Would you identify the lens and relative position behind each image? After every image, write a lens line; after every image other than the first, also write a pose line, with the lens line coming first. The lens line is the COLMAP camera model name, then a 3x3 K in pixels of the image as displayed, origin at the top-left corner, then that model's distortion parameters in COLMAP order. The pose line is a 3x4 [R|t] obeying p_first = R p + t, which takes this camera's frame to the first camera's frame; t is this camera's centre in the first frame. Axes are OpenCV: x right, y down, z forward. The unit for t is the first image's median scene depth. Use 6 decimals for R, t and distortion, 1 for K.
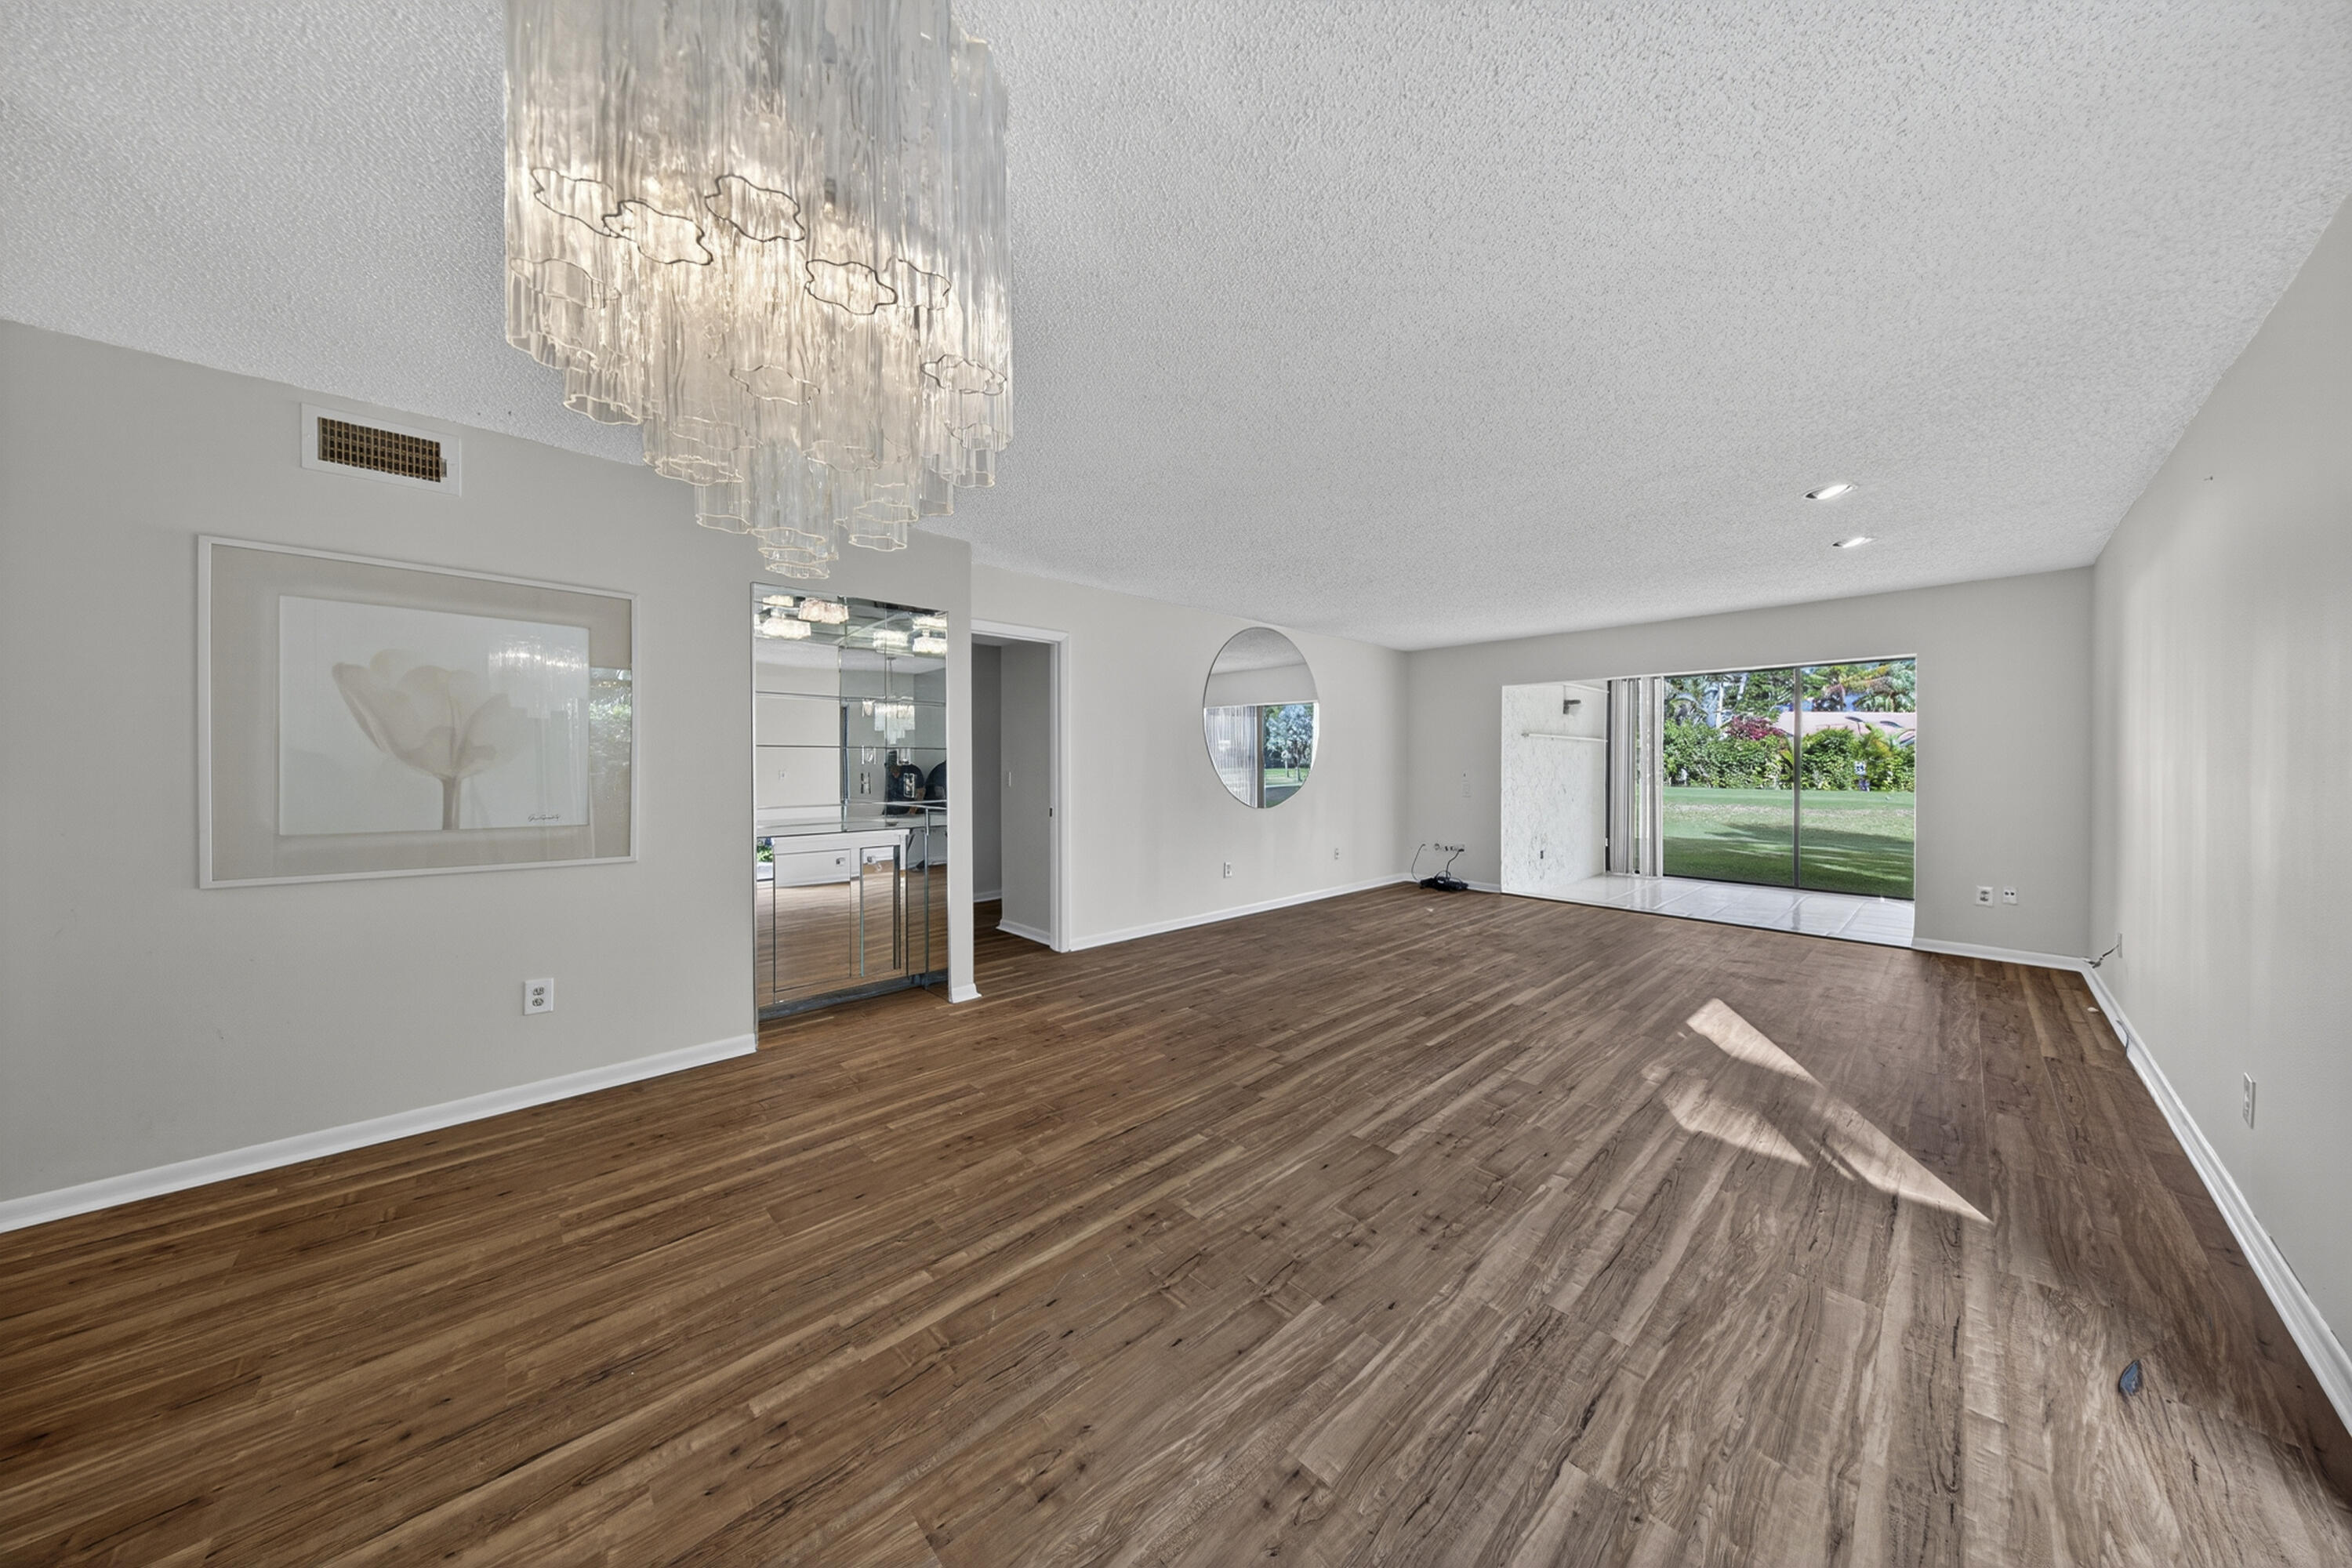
lens RADIAL K [[732.6, 0, 1165.0], [0, 732.6, 773.3], [0, 0, 1]] dist [0.004770, -0.000876]
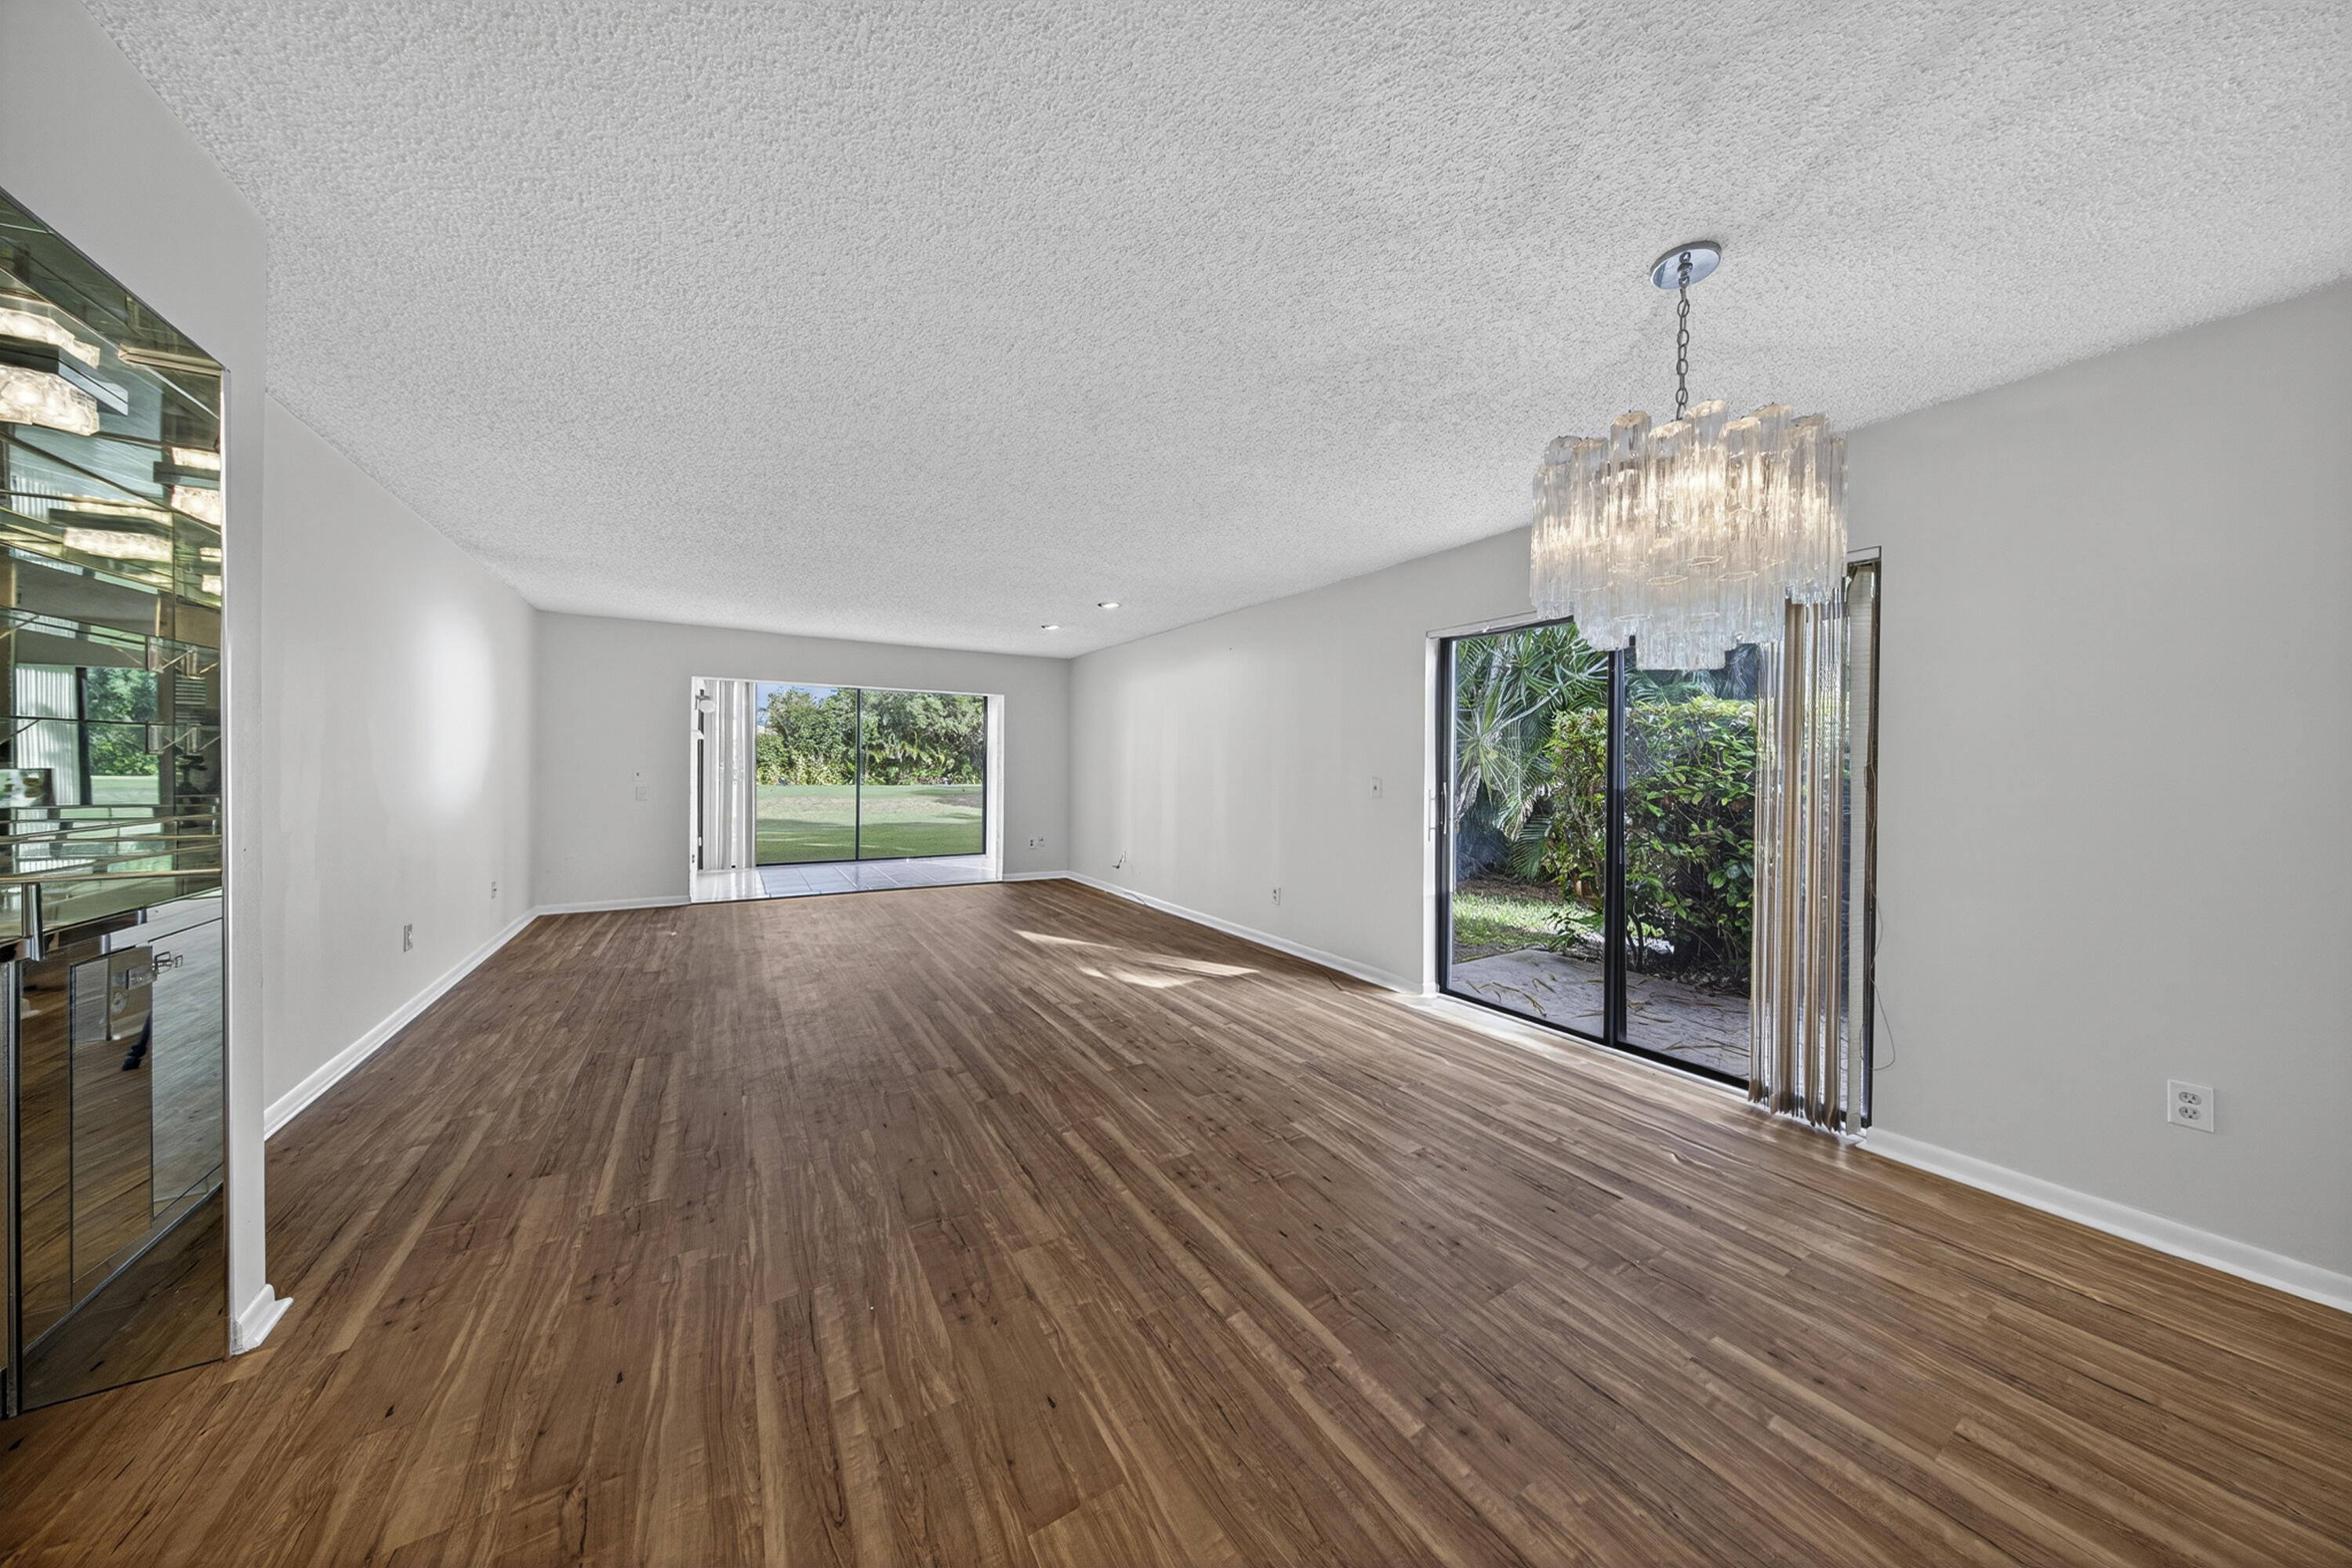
lens RADIAL K [[732.6, 0, 1178.1], [0, 732.6, 771.6], [0, 0, 1]] dist [0.004770, -0.000876]
pose [[0.191793, -0.005123, 0.981422, -0.678178], [0.004180, 0.999982, 0.004403, -0.006798], [-0.981427, 0.003258, 0.191811, 0.483143]]
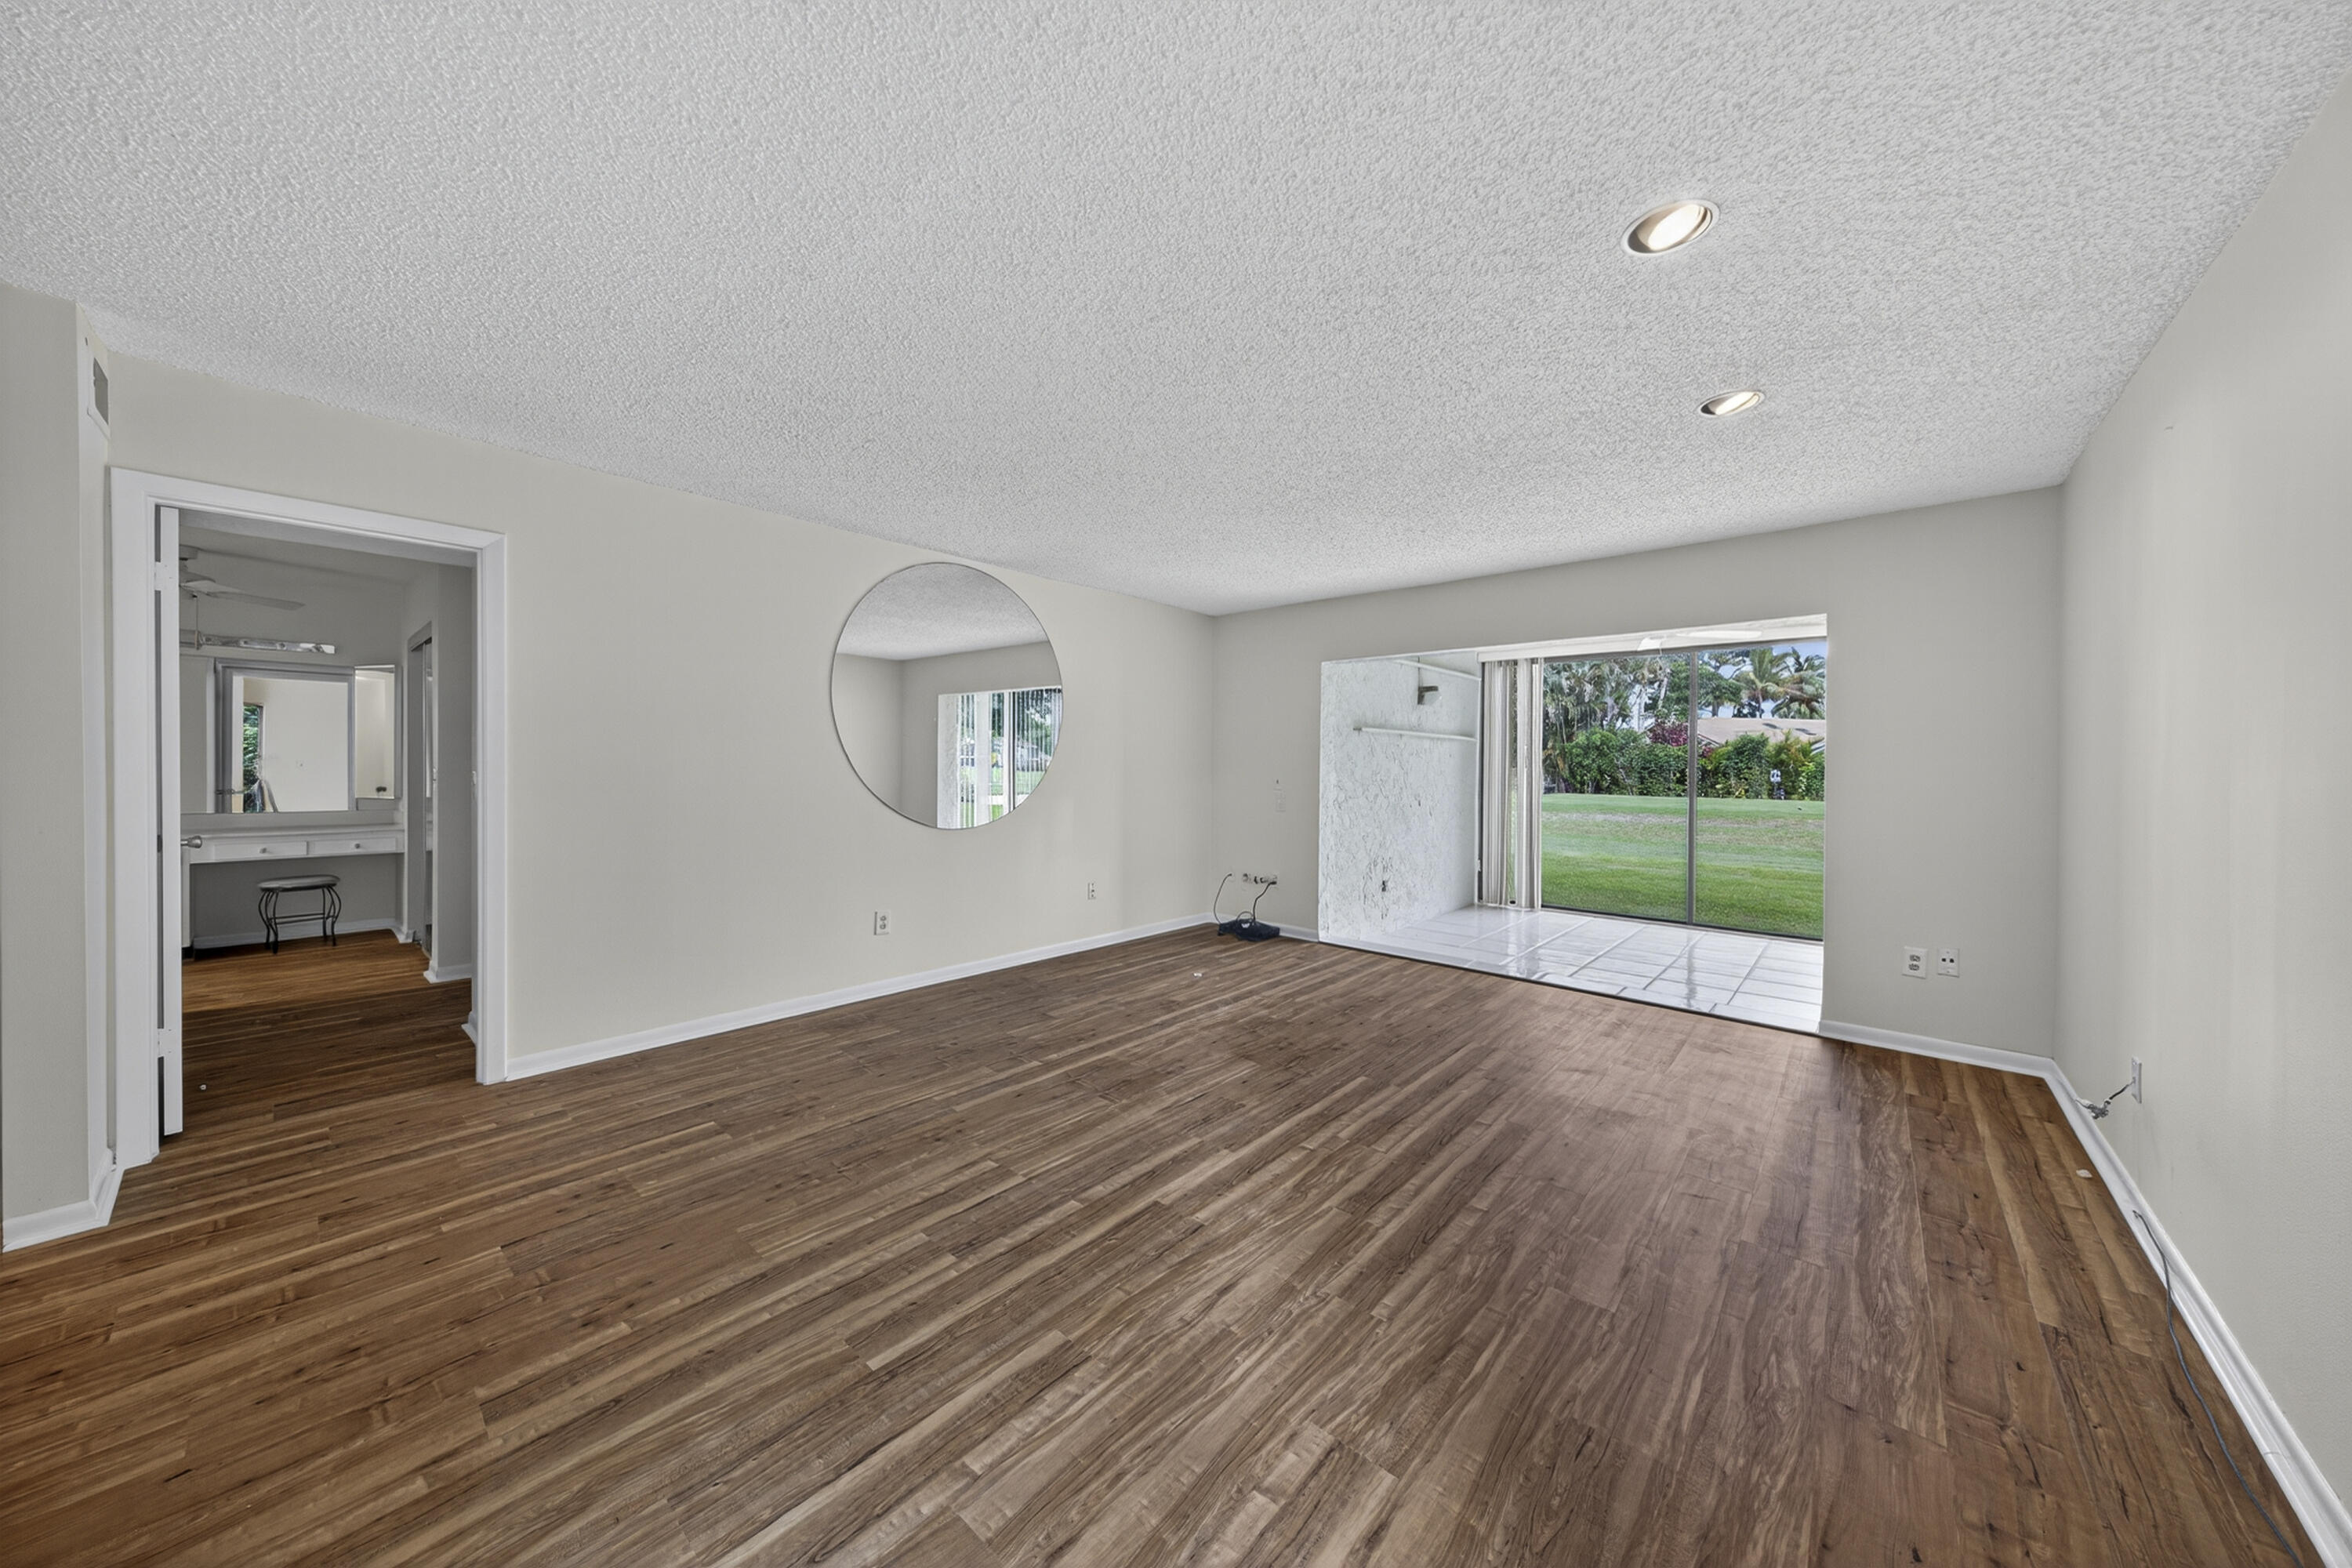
lens RADIAL K [[790.9, 0, 1170.0], [0, 790.9, 772.6], [0, 0, 1]] dist [0.000864, 0.000127]
pose [[0.994767, 0.007523, 0.101890, 0.478917], [-0.007100, 0.999965, -0.004515, -0.004886], [-0.101920, 0.003768, 0.994785, 0.465738]]
